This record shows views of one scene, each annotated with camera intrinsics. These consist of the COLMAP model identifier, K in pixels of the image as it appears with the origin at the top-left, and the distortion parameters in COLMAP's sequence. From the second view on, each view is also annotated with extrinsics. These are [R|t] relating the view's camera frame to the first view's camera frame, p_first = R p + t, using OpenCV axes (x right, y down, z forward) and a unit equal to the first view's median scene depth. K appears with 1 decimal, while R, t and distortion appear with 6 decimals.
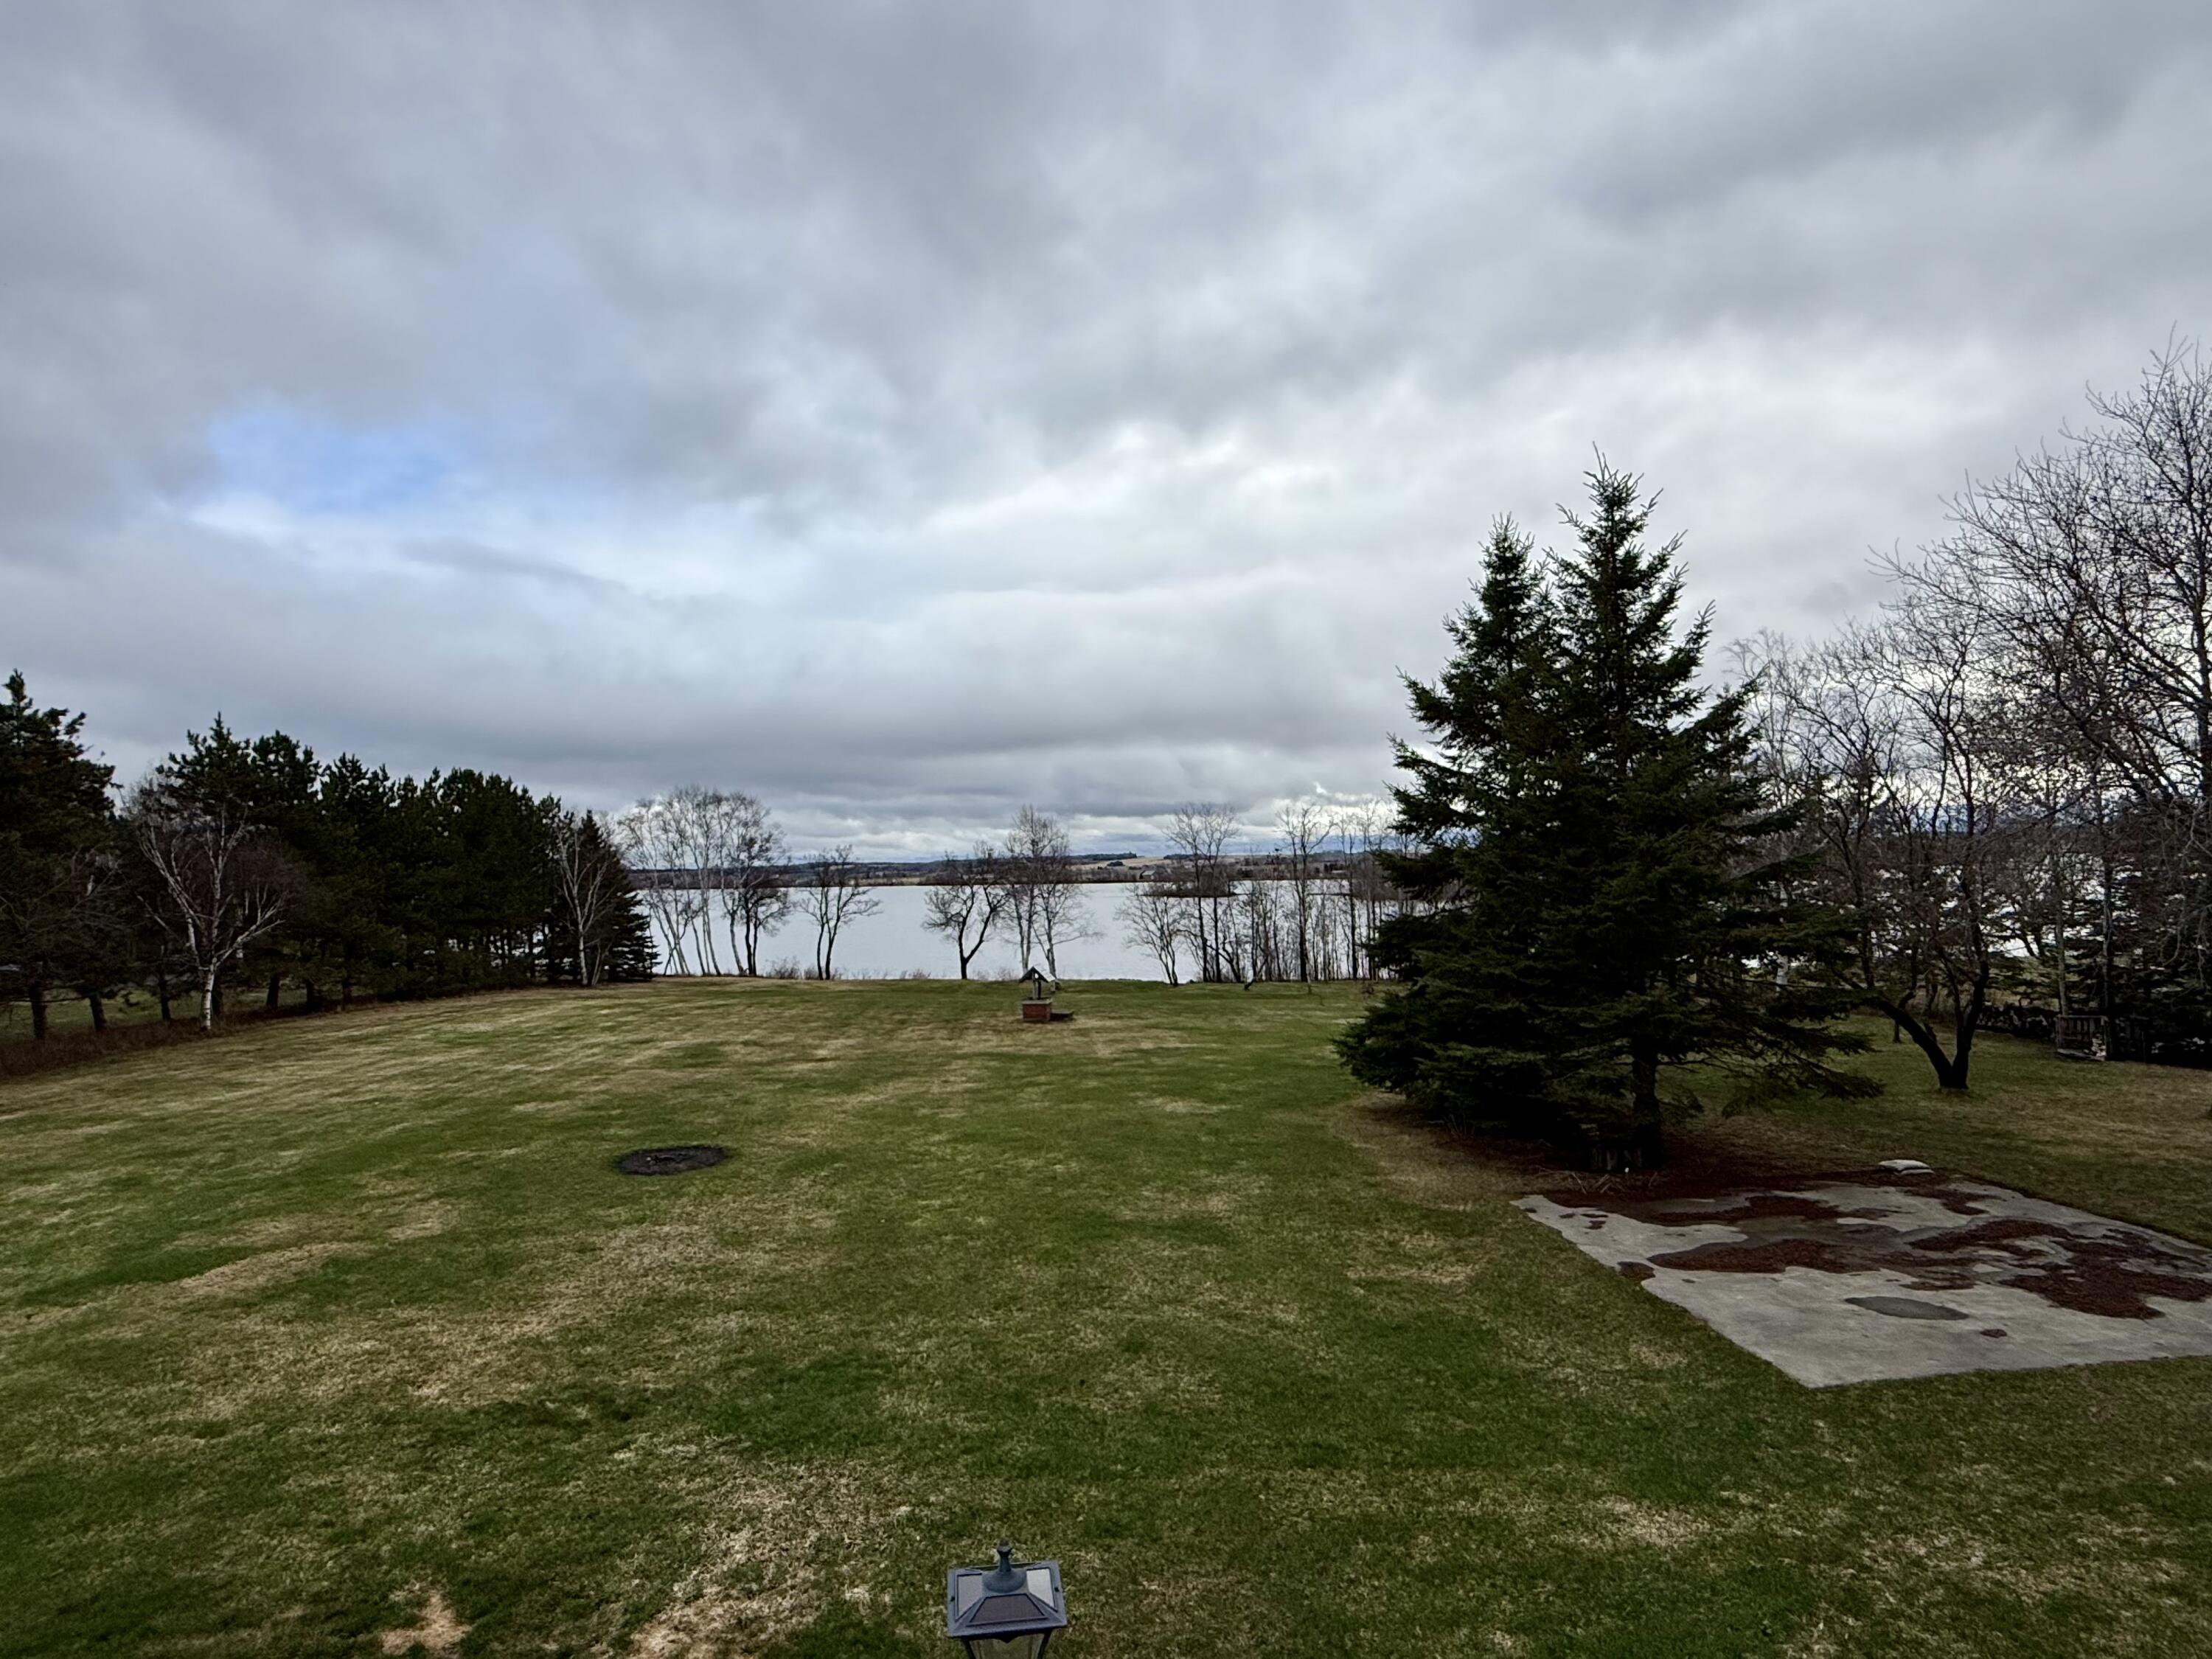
lens RADIAL K [[1250.9, 0, 1103.3], [0, 1250.9, 818.5], [0, 0, 1]] dist [0.000714, 0.000560]
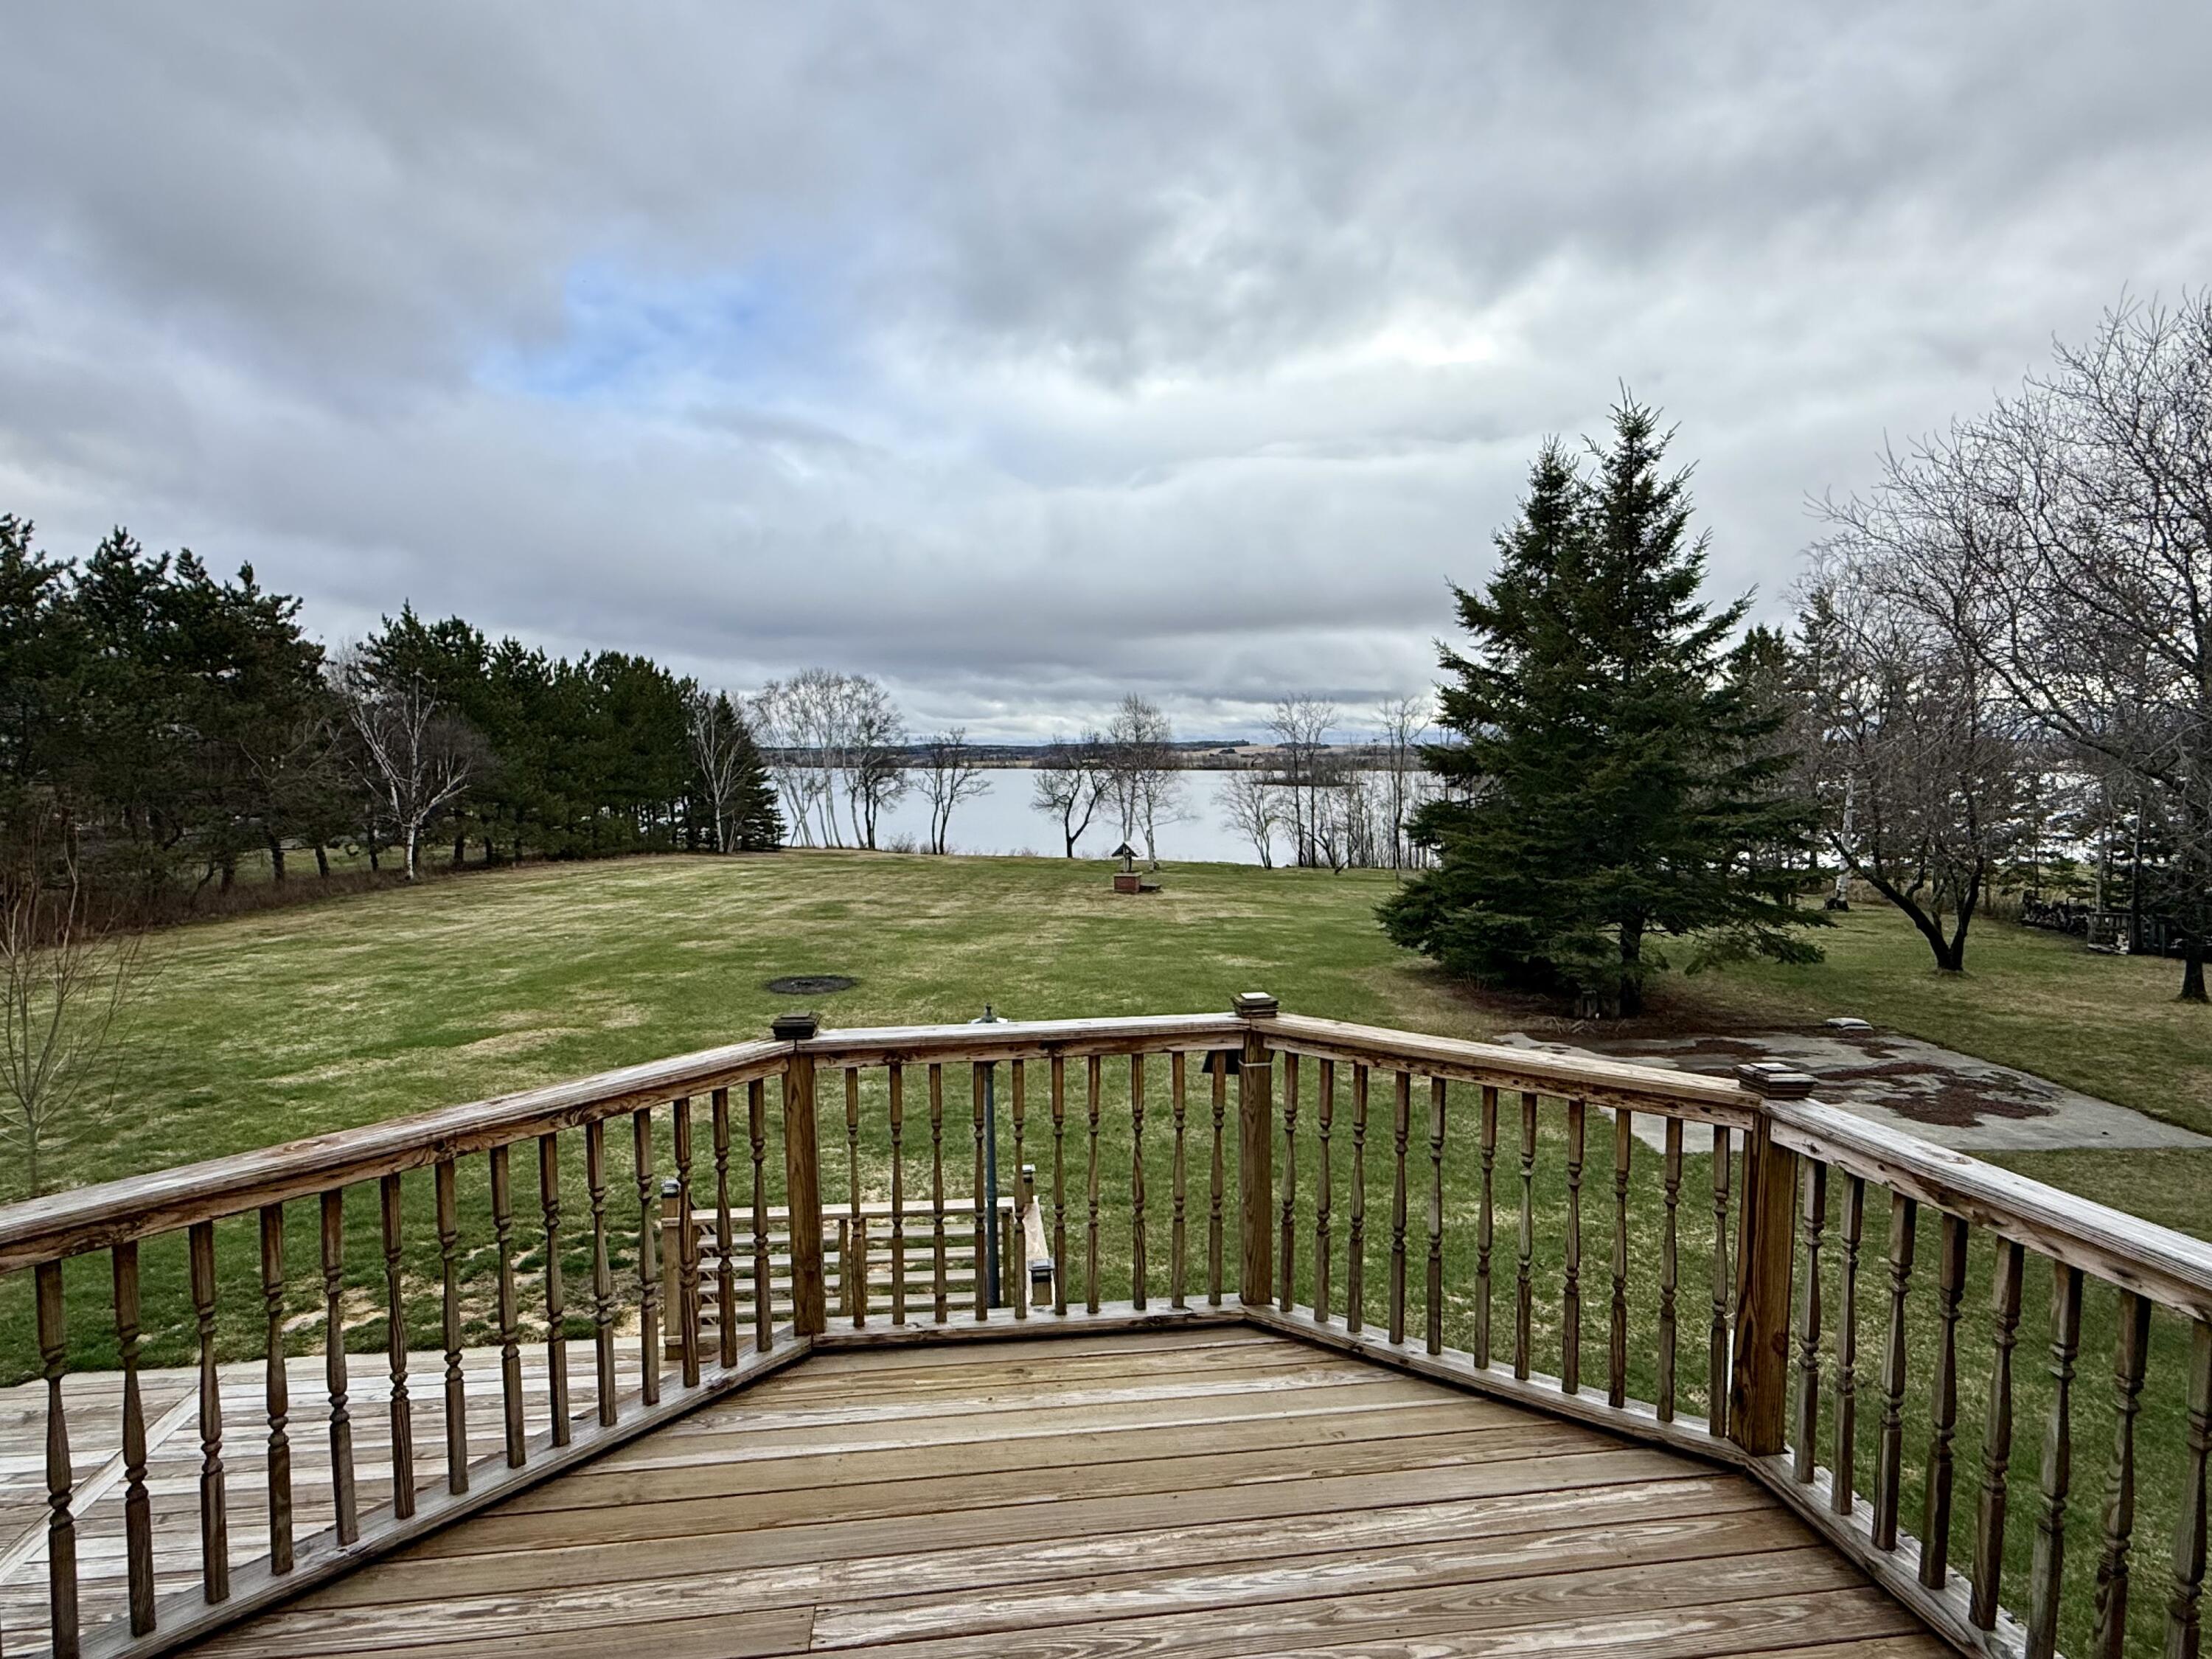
lens RADIAL K [[1250.9, 0, 1103.3], [0, 1250.9, 818.5], [0, 0, 1]] dist [0.000714, 0.000560]
pose [[0.995793, 0.024895, -0.088181, 0.024158], [-0.016777, 0.995652, 0.091626, -0.003045], [0.090079, -0.089761, 0.991881, -0.097132]]
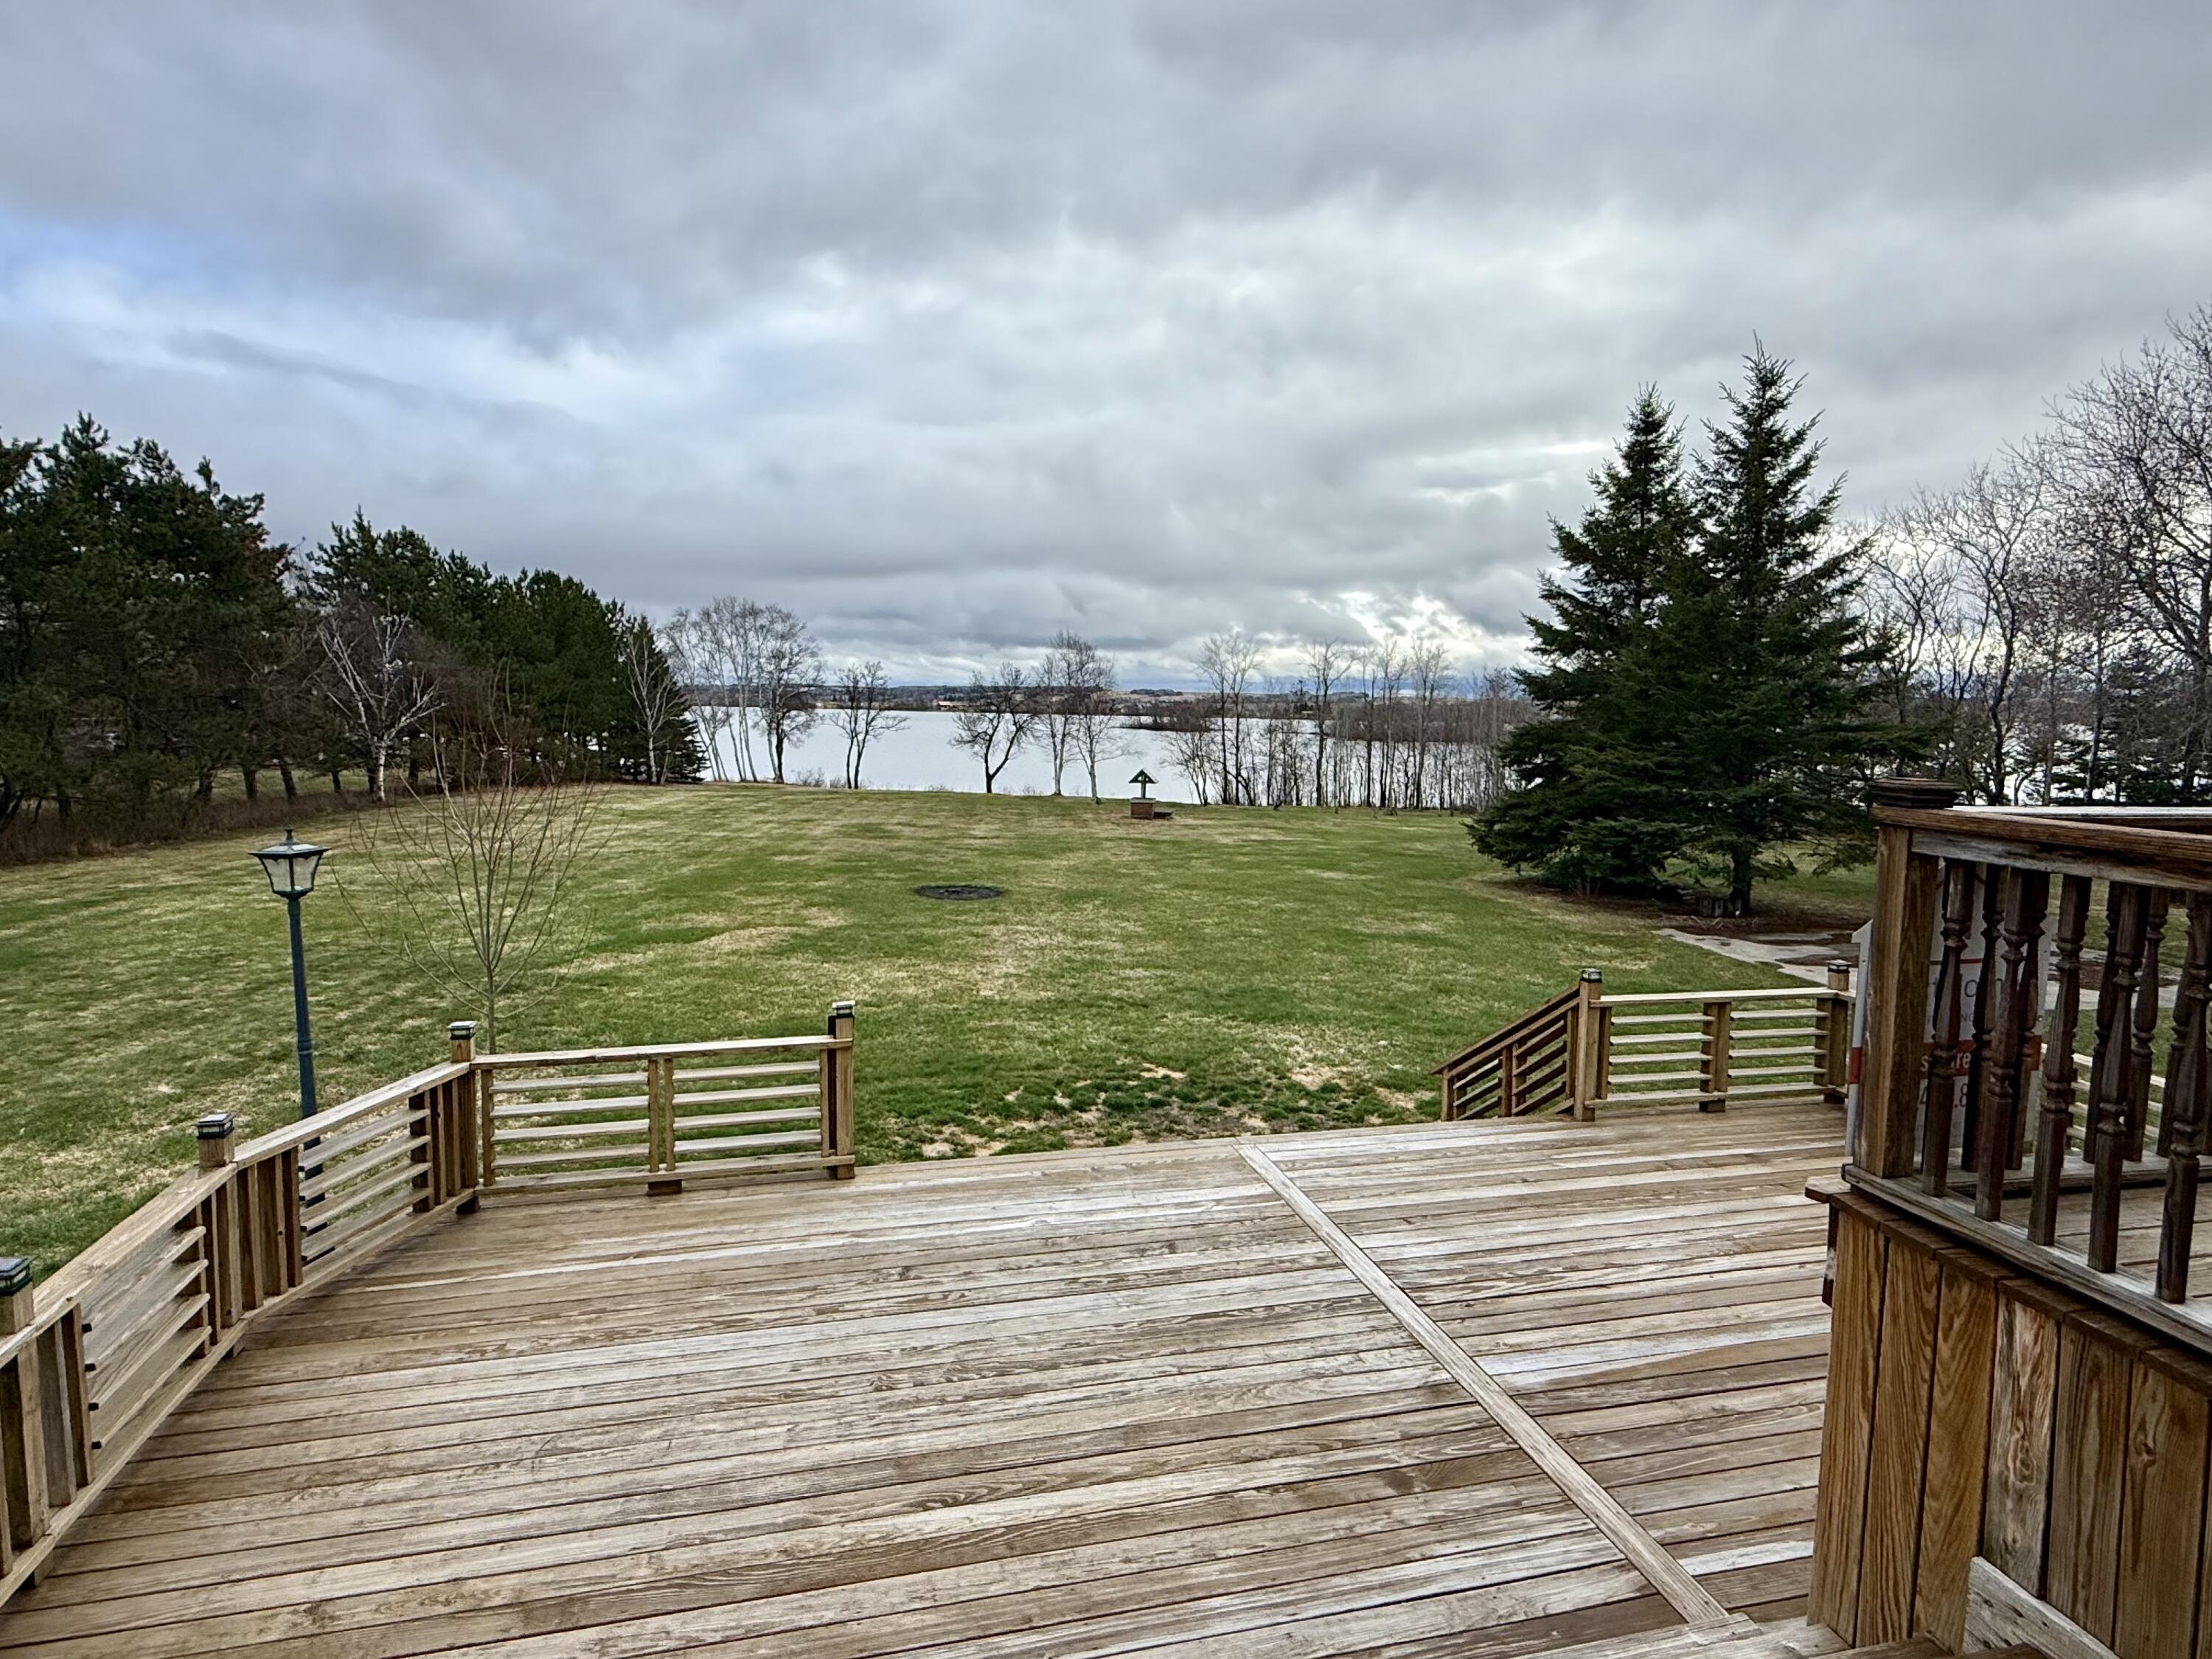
lens RADIAL K [[1250.9, 0, 1103.3], [0, 1250.9, 818.5], [0, 0, 1]] dist [0.000714, 0.000560]
pose [[0.998939, 0.036204, 0.028469, -0.137810], [-0.039679, 0.990339, 0.132869, 0.015946], [-0.023383, -0.133857, 0.990725, -0.131790]]
